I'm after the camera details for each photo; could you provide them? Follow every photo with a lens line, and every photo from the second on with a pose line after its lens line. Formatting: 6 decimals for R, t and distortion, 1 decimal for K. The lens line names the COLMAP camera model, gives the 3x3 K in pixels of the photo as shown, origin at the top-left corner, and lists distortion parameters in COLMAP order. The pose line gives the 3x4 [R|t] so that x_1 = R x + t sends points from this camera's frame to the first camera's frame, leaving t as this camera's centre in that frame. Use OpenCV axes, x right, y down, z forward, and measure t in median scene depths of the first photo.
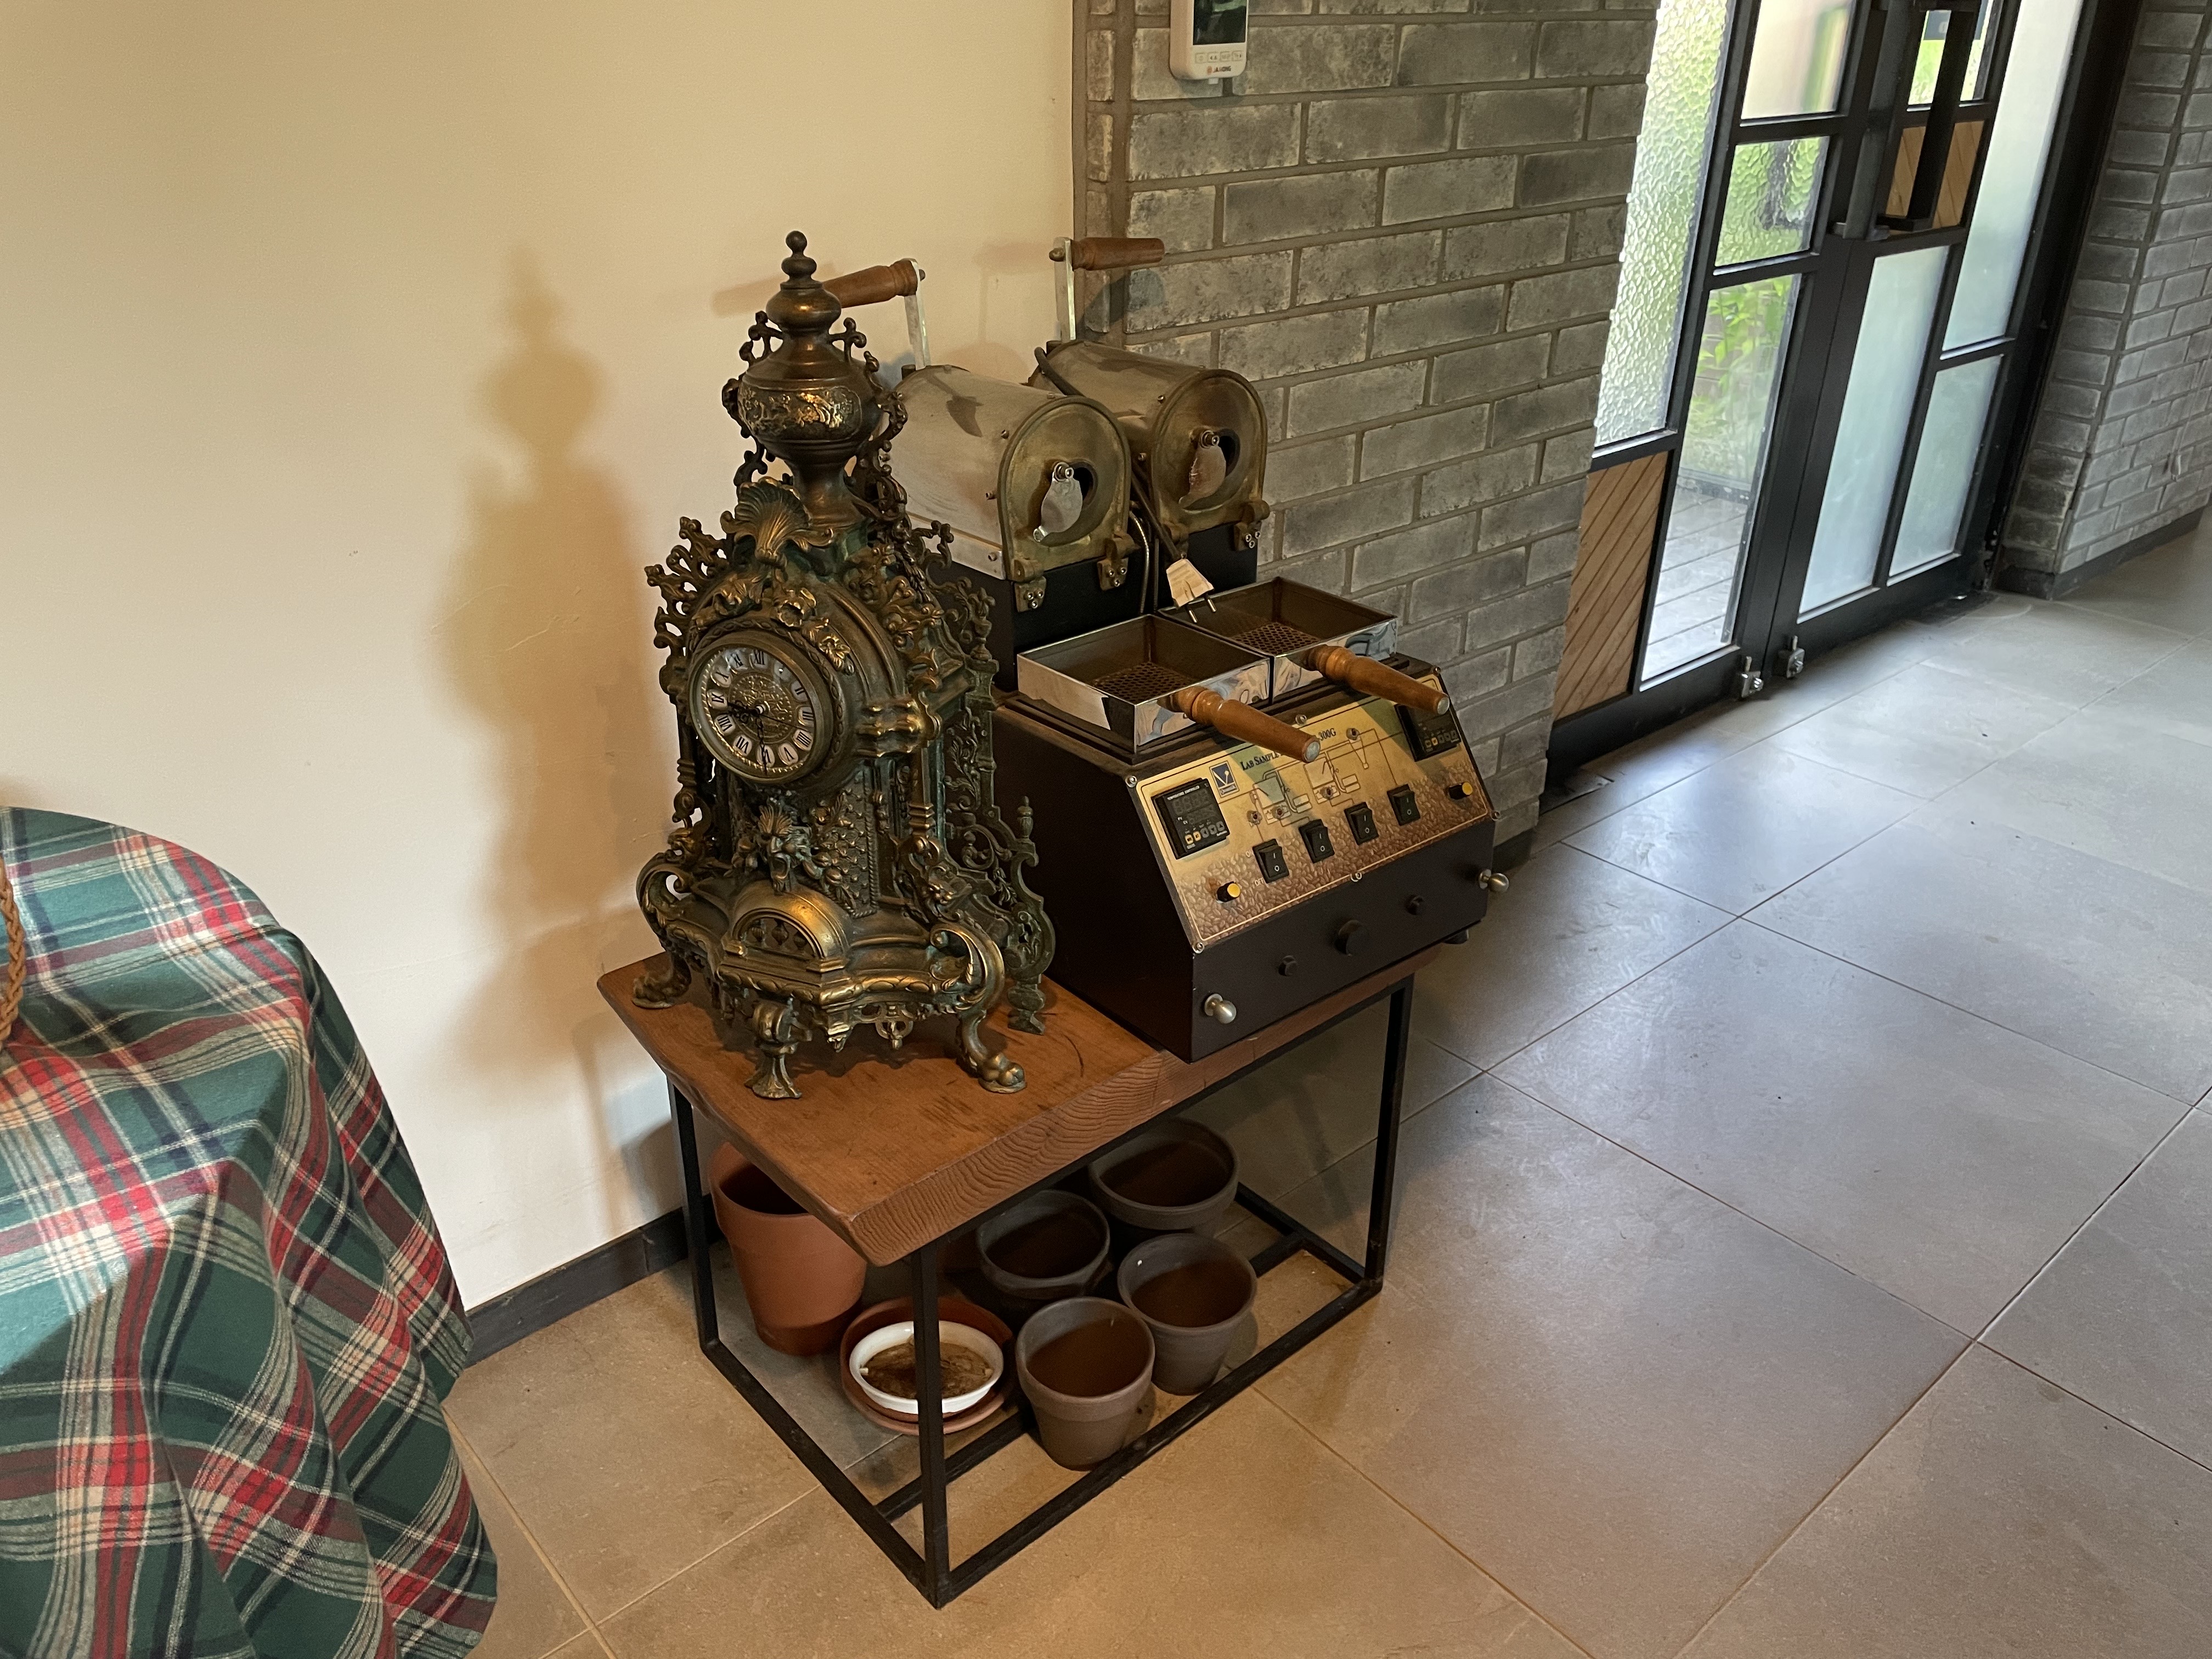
lens RADIAL K [[1665.4, 0, 1114.4], [0, 1665.4, 821.1], [0, 0, 1]] dist [0.083772, -0.102915]
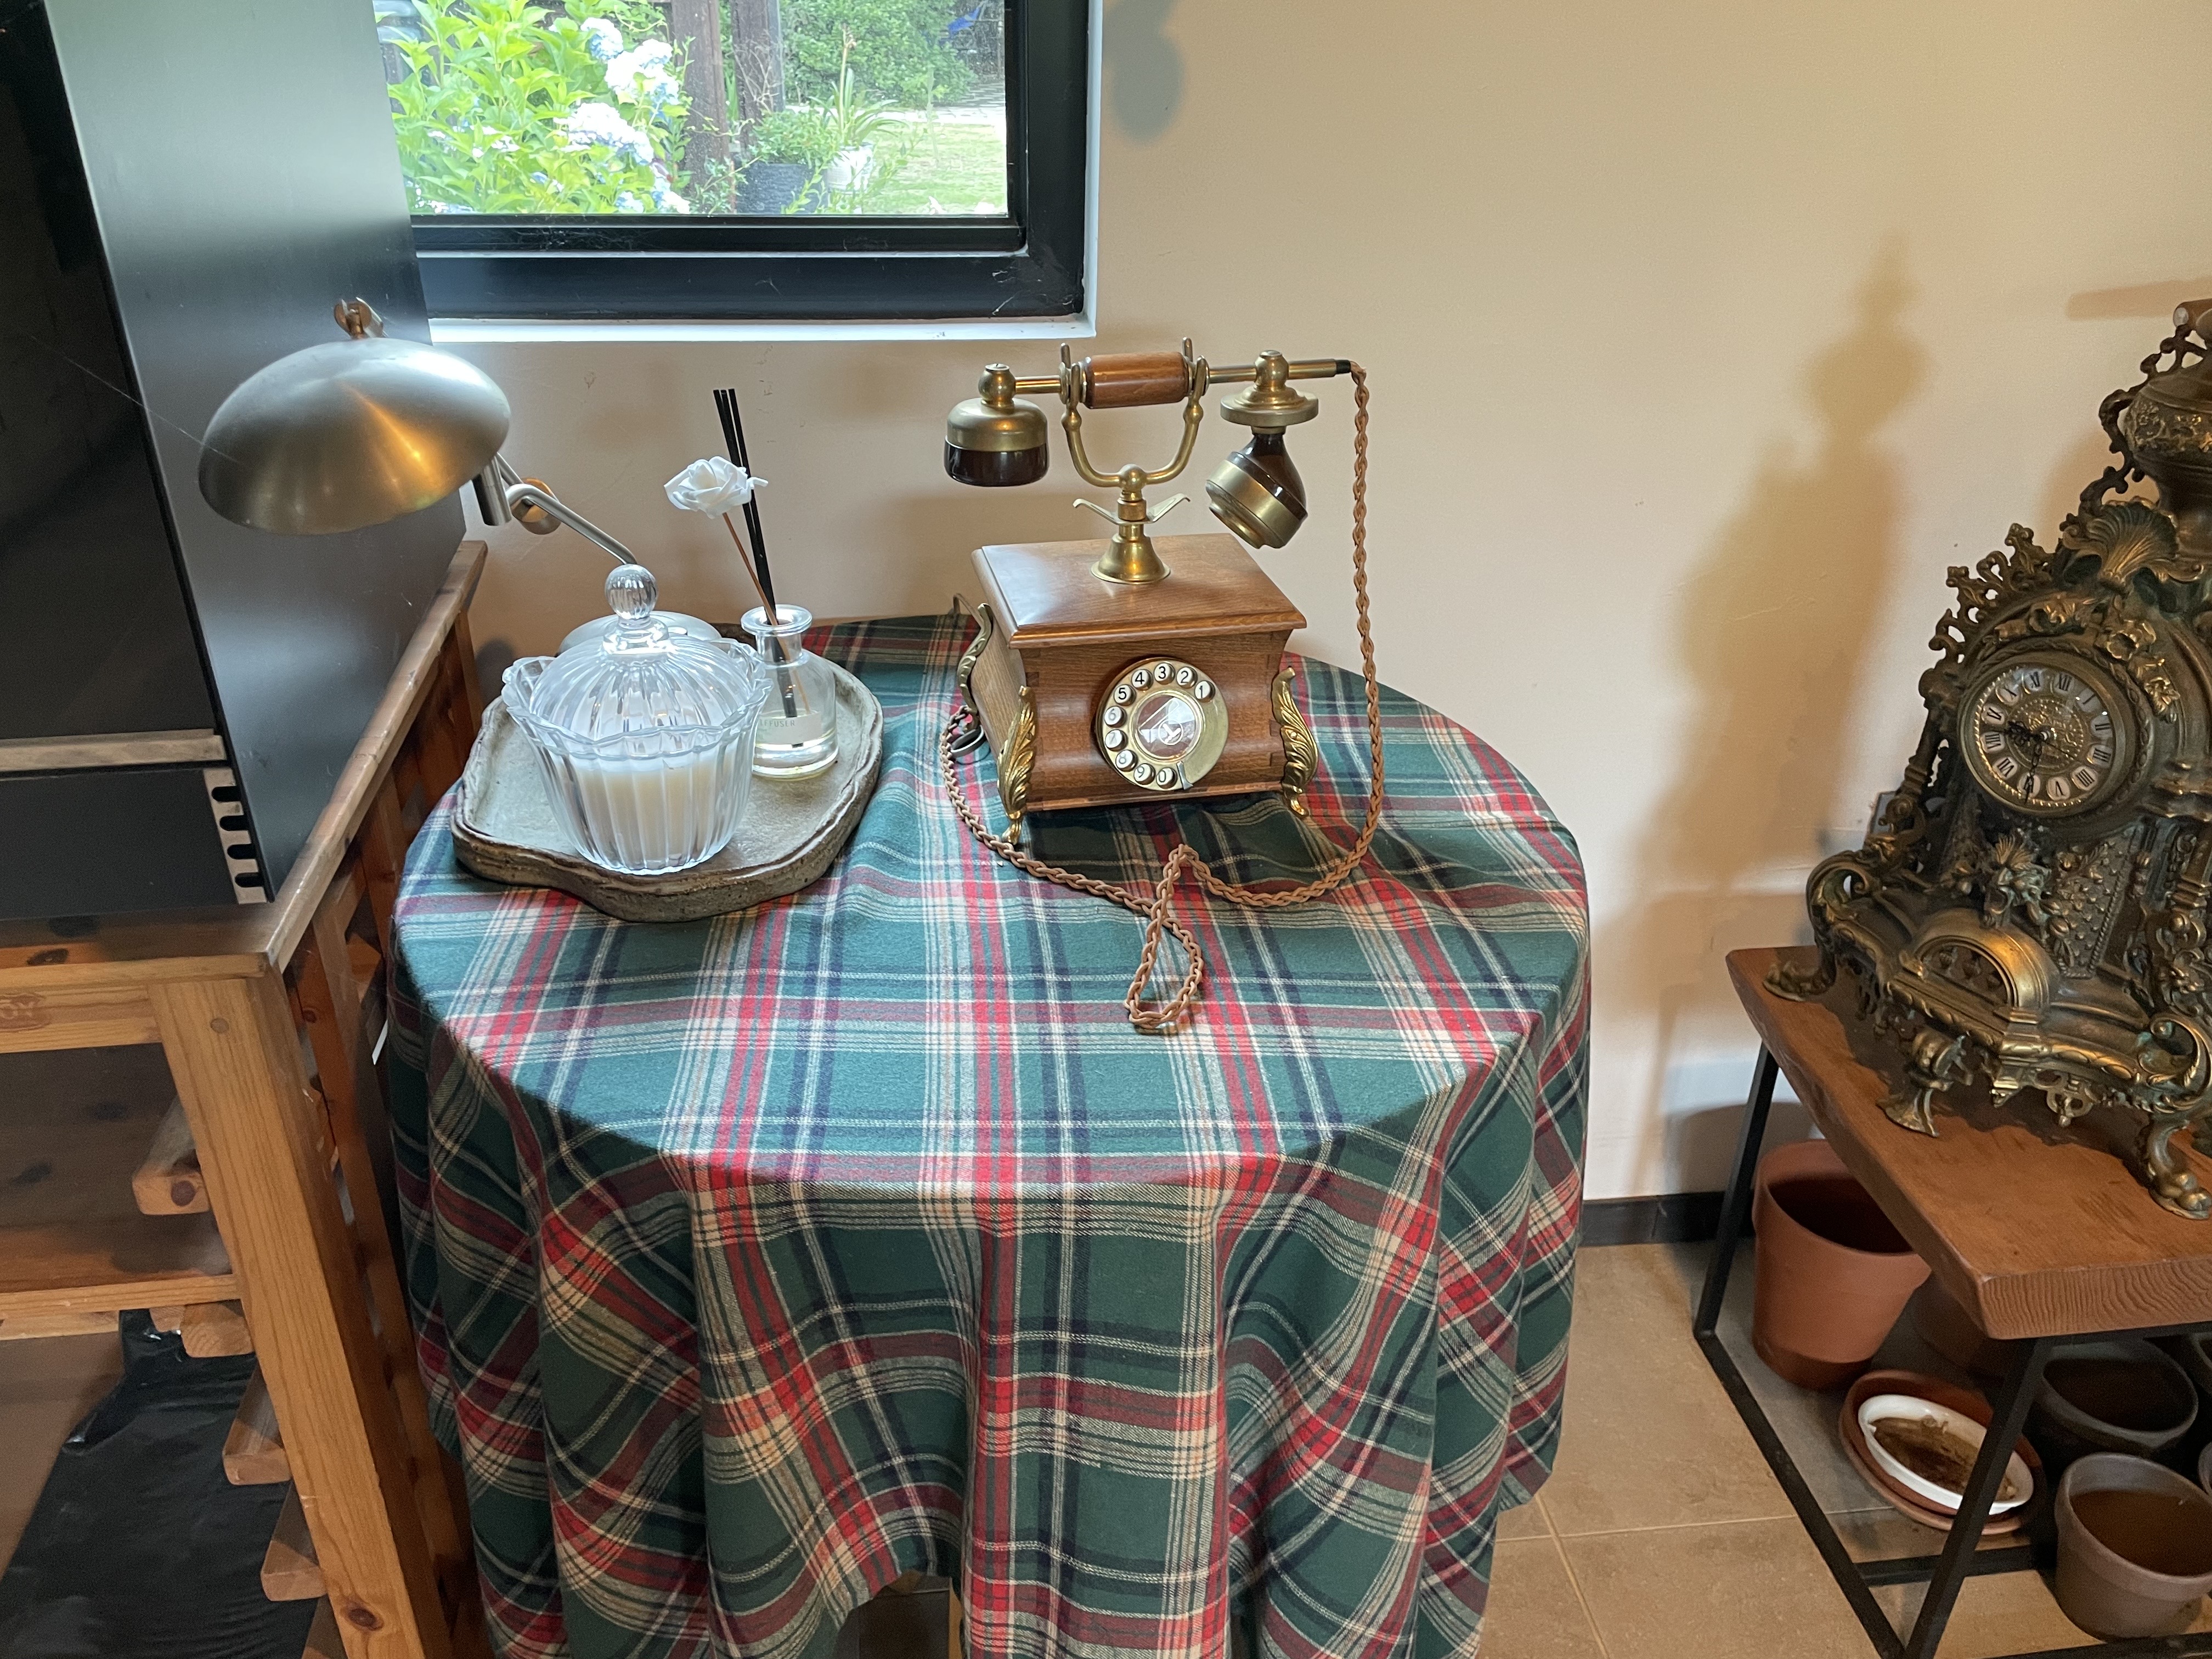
lens RADIAL K [[1665.4, 0, 1016.3], [0, 1665.4, 832.9], [0, 0, 1]] dist [0.083772, -0.102915]
pose [[0.818185, 0.271717, -0.506698, -0.182612], [-0.261135, 0.960759, 0.093543, 0.046733], [0.512232, 0.055781, 0.857034, -0.111365]]
